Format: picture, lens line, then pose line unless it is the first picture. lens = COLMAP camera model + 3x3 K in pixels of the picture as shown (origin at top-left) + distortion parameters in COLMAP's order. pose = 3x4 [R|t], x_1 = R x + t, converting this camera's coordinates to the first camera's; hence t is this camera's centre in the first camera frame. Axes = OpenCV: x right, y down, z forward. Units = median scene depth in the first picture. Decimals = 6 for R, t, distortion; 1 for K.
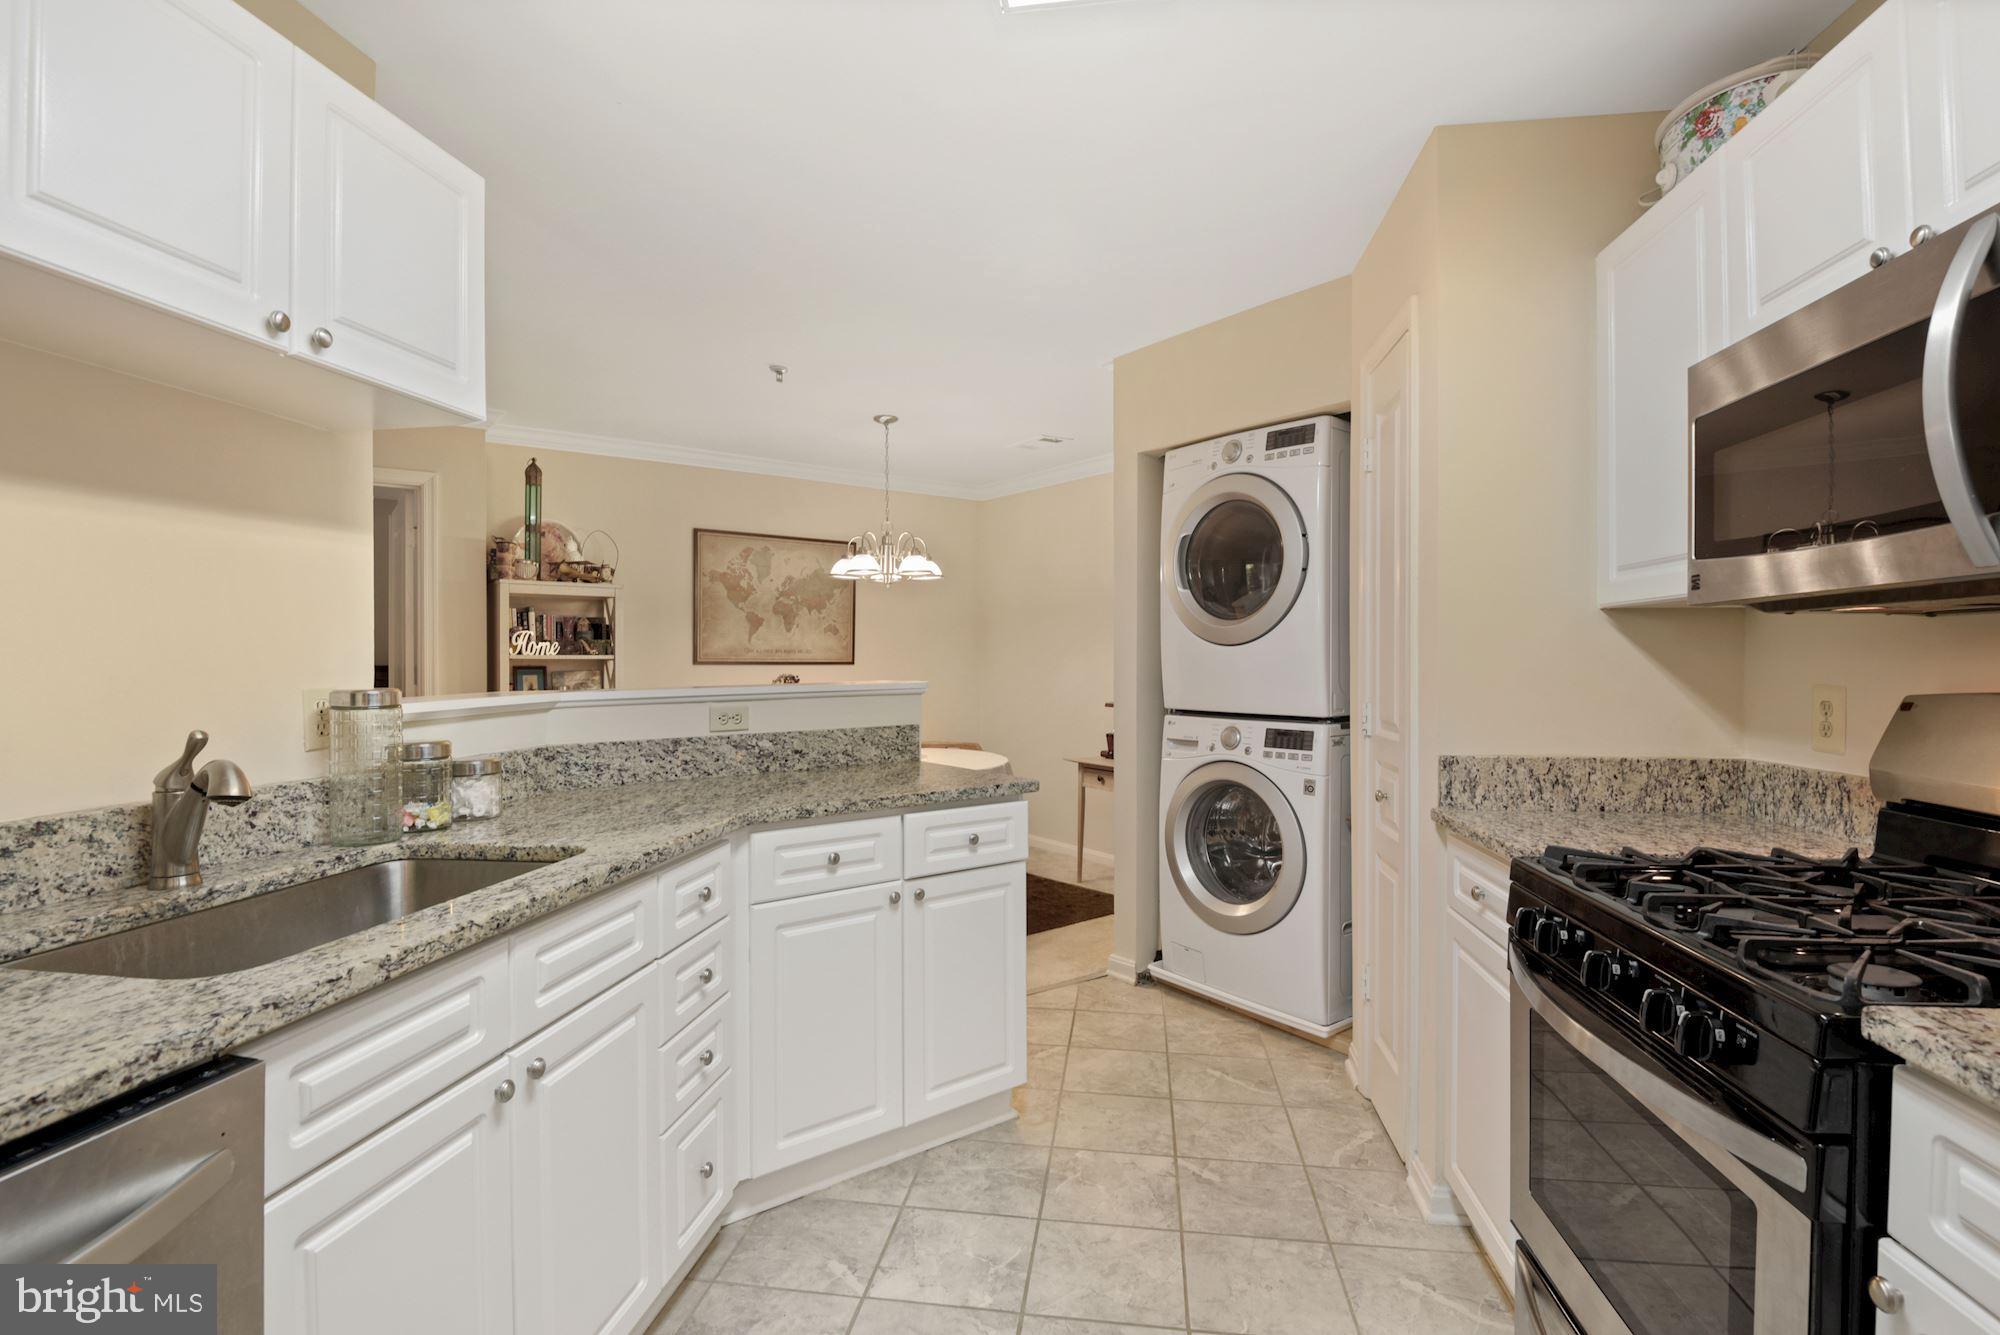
lens RADIAL K [[928.2, 0, 1004.1], [0, 928.2, 680.3], [0, 0, 1]] dist [-0.001251, -0.013396]
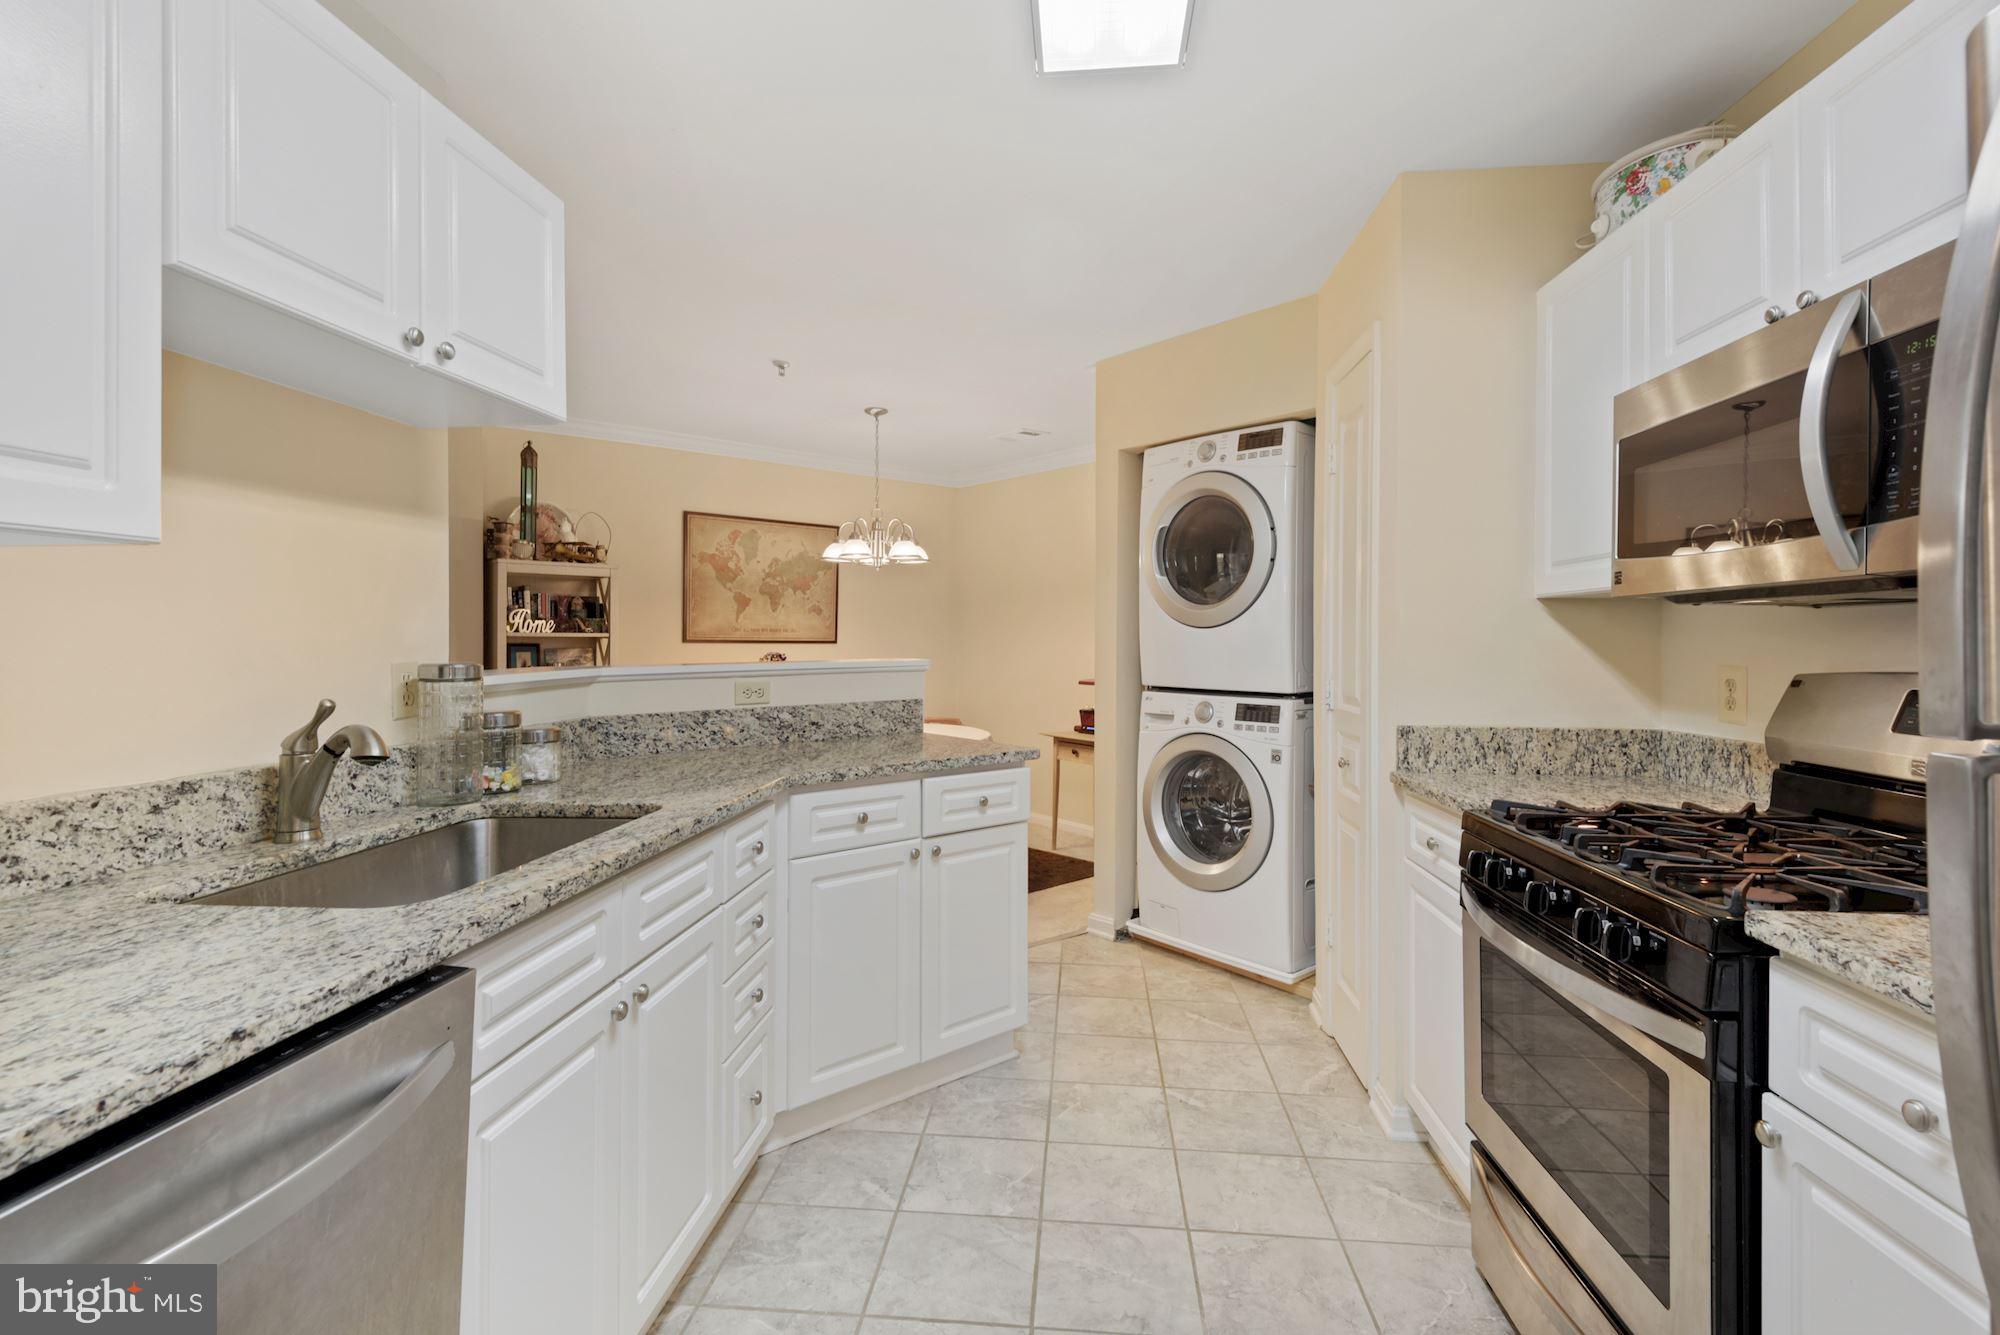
lens RADIAL K [[917.4, 0, 1003.9], [0, 917.4, 657.9], [0, 0, 1]] dist [0.037682, -0.021239]
pose [[0.998510, 0.004524, 0.054373, -0.084963], [-0.004392, 0.999987, -0.002544, 0.002749], [-0.054384, 0.002302, 0.998517, -0.121664]]
